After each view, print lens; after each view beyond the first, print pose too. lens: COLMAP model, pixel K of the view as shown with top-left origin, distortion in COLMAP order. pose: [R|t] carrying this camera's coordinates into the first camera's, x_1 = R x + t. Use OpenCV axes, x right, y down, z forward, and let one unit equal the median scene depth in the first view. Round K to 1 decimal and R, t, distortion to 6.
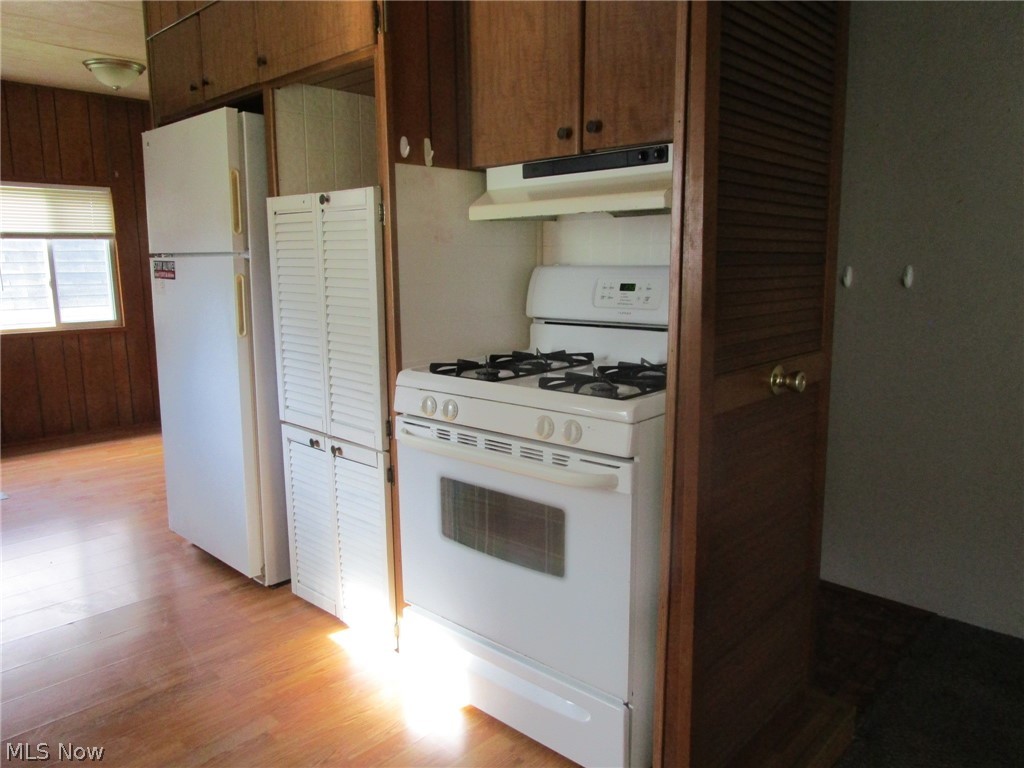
lens RADIAL K [[727.1, 0, 509.7], [0, 727.1, 374.5], [0, 0, 1]] dist [-0.031408, 0.008545]
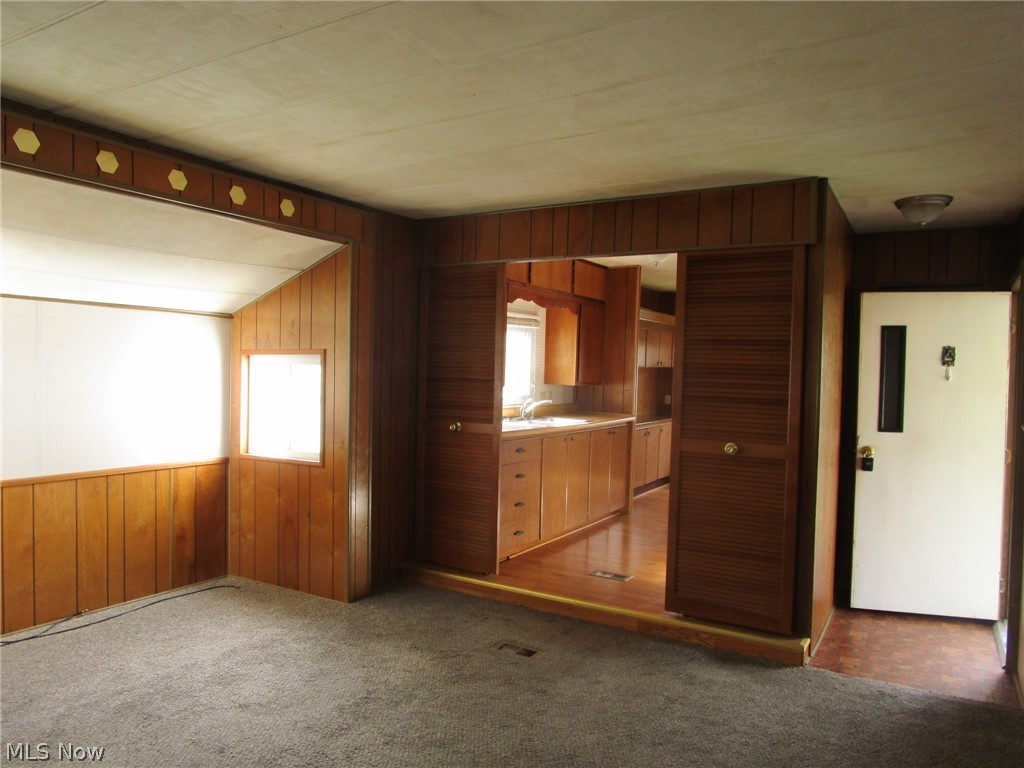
lens RADIAL K [[727.1, 0, 502.4], [0, 727.1, 385.3], [0, 0, 1]] dist [-0.031408, 0.008545]
pose [[0.215188, 0.034204, -0.975974, 1.869397], [-0.180991, 0.983470, -0.005440, -0.036219], [0.959654, 0.177813, 0.217821, -0.233953]]
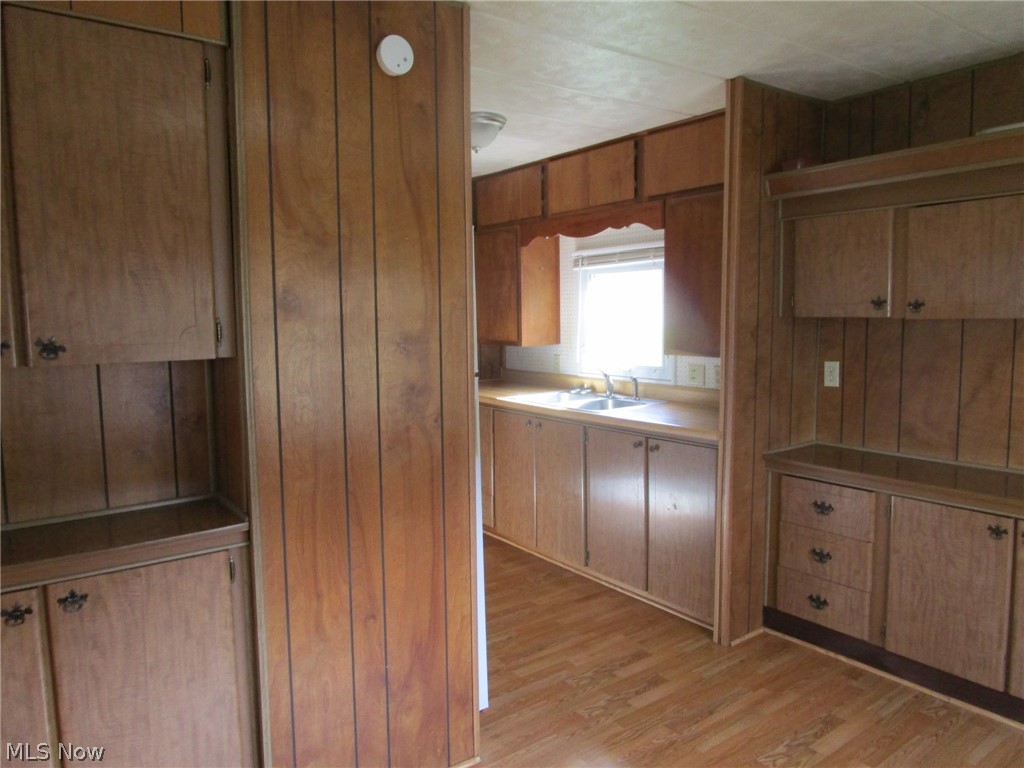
lens RADIAL K [[727.1, 0, 508.6], [0, 727.1, 390.3], [0, 0, 1]] dist [-0.031408, 0.008545]
pose [[-0.984601, -0.002186, 0.174806, -0.911727], [0.044375, 0.964048, 0.261998, -0.486141], [-0.169094, 0.265720, -0.949105, 2.397218]]
